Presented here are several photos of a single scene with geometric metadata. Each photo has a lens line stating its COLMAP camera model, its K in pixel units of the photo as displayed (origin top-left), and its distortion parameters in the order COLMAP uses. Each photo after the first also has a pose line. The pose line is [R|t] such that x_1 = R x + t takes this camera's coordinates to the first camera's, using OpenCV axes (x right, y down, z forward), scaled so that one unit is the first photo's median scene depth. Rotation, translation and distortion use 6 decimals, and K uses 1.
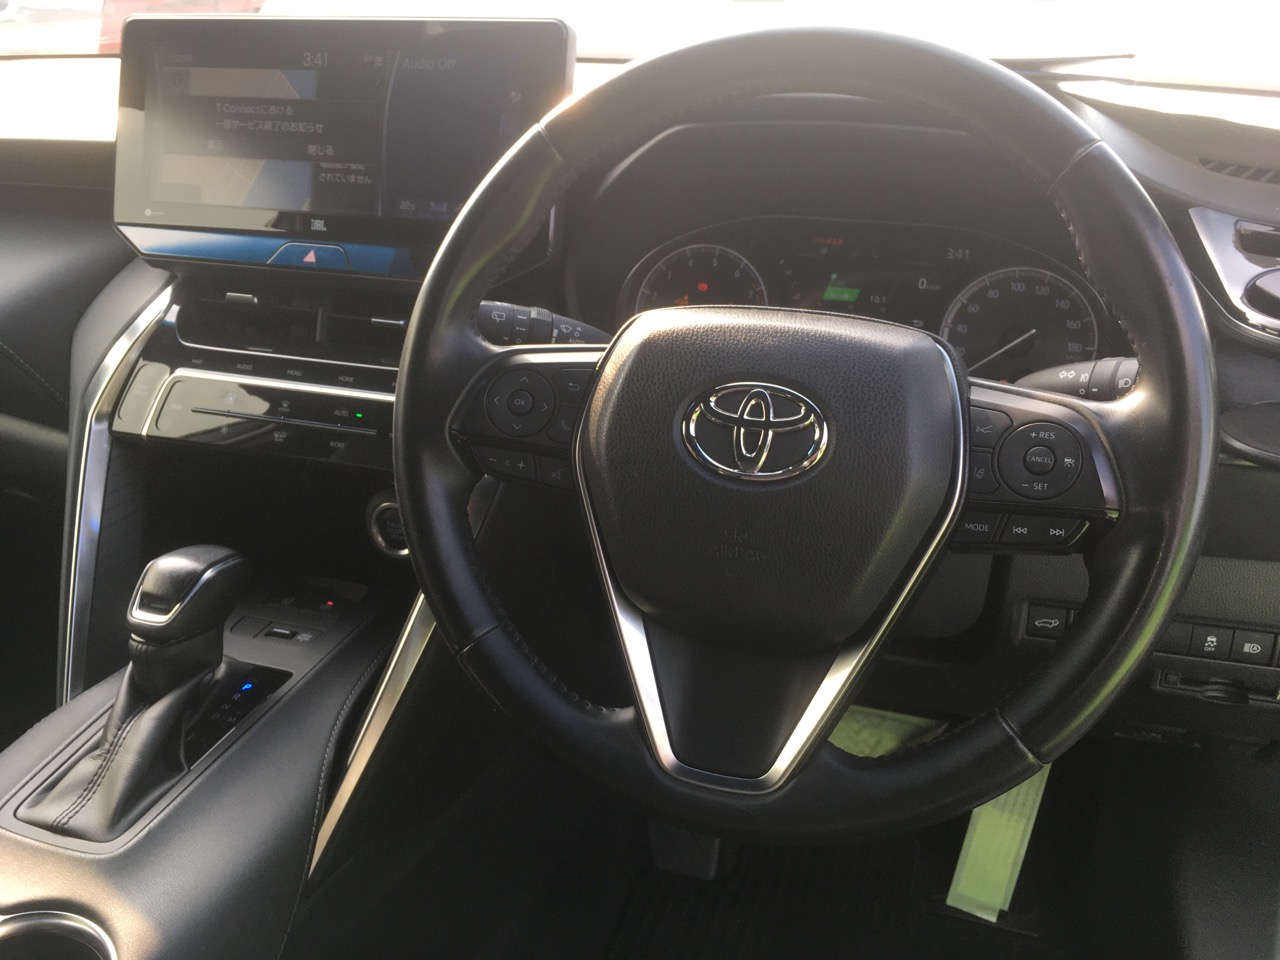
lens RADIAL K [[1103.7, 0, 639.2], [0, 1103.7, 480.1], [0, 0, 1]] dist [0.017279, -0.036497]
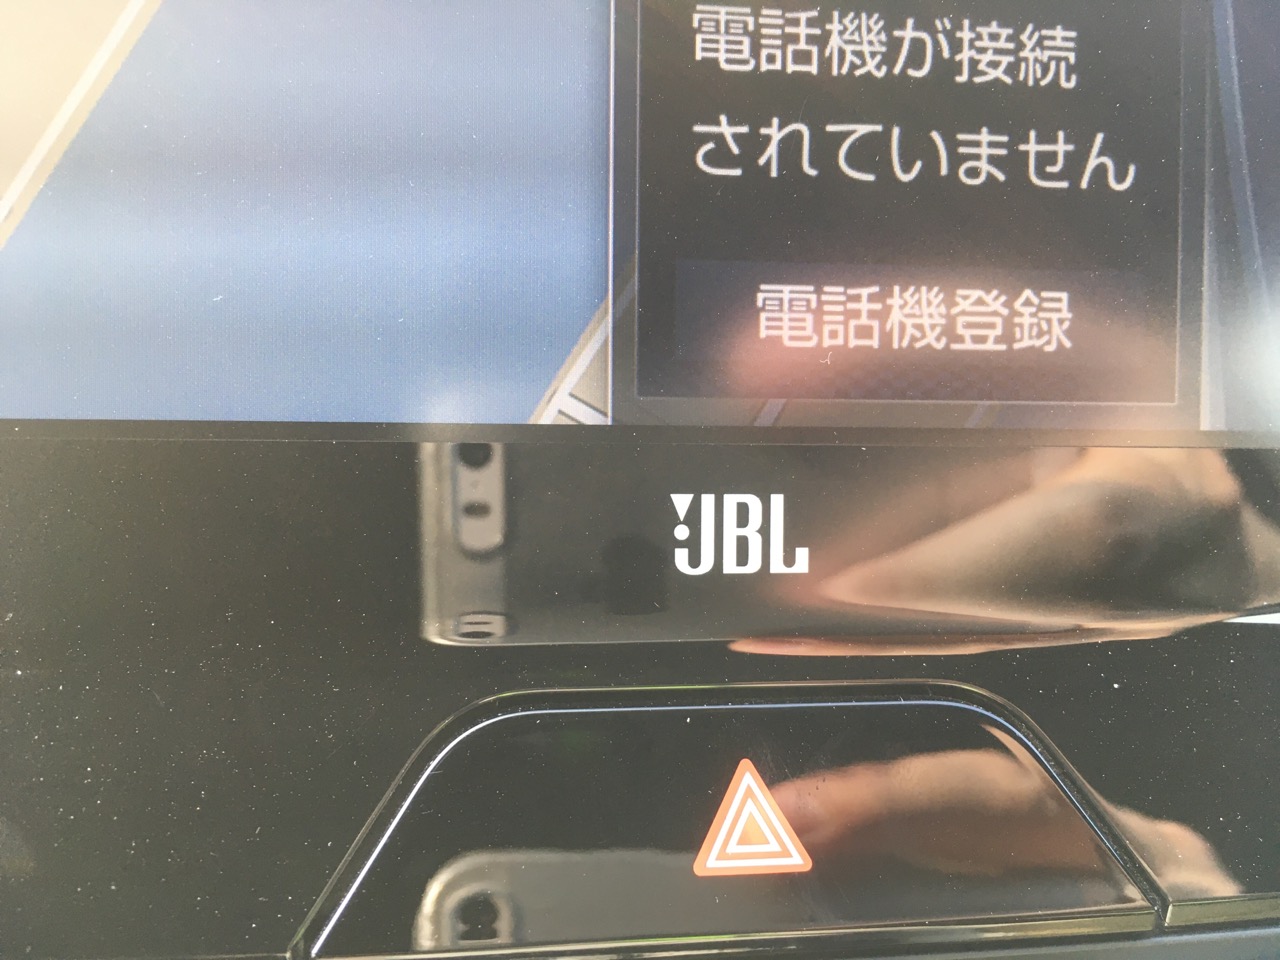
lens RADIAL K [[1103.7, 0, 627.5], [0, 1103.7, 503.0], [0, 0, 1]] dist [0.017279, -0.036497]
pose [[0.899366, -0.106602, 0.424001, -0.355311], [0.138094, 0.989435, -0.044153, -0.232815], [-0.414815, 0.098261, 0.904585, 0.904623]]
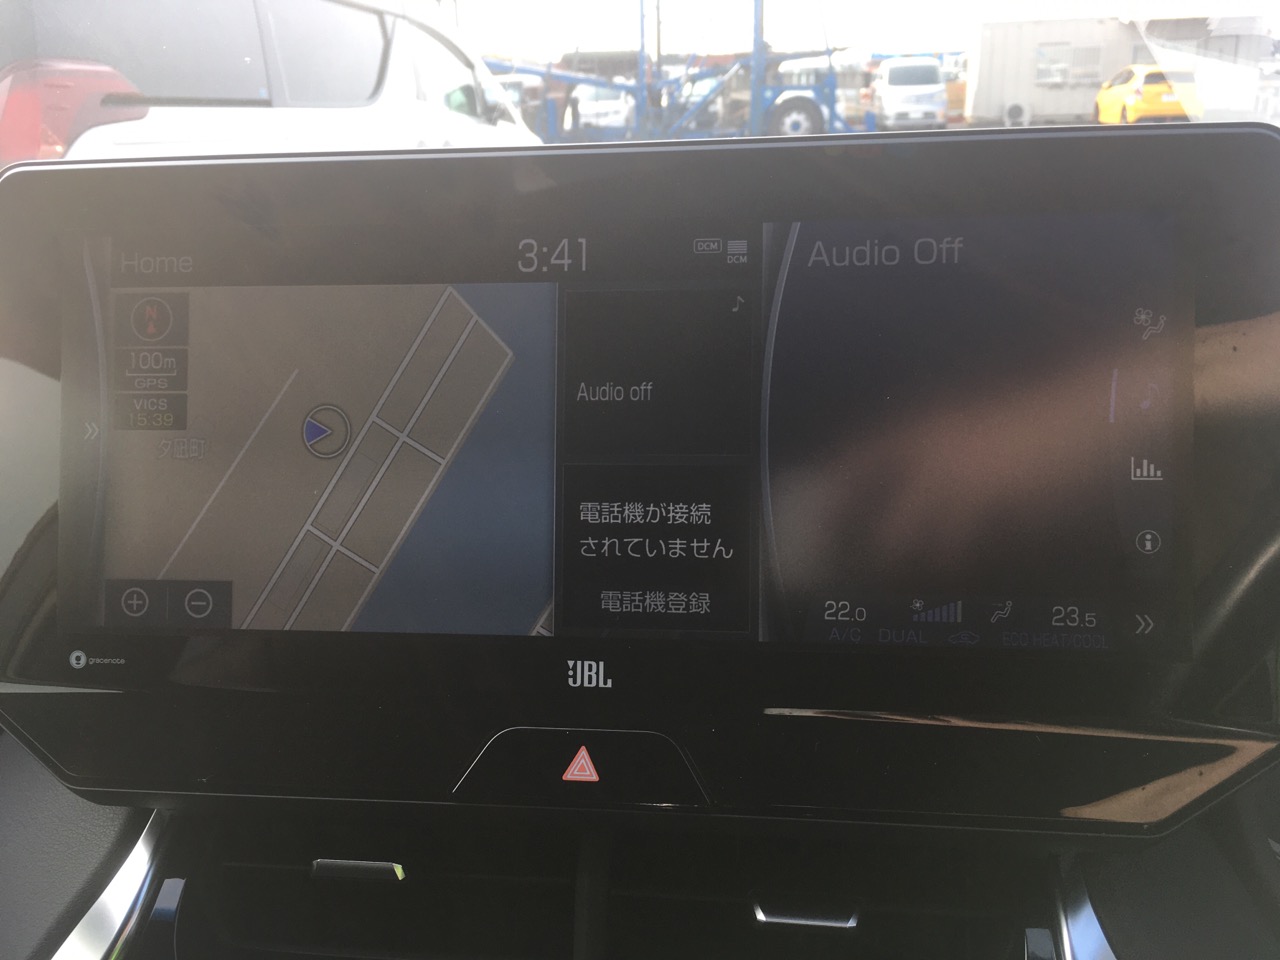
lens RADIAL K [[1103.7, 0, 639.1], [0, 1103.7, 484.4], [0, 0, 1]] dist [0.017279, -0.036497]
pose [[0.980102, -0.080332, 0.181512, -0.339858], [0.106753, 0.984262, -0.140826, -0.241941], [-0.167342, 0.157401, 0.973253, 0.626872]]
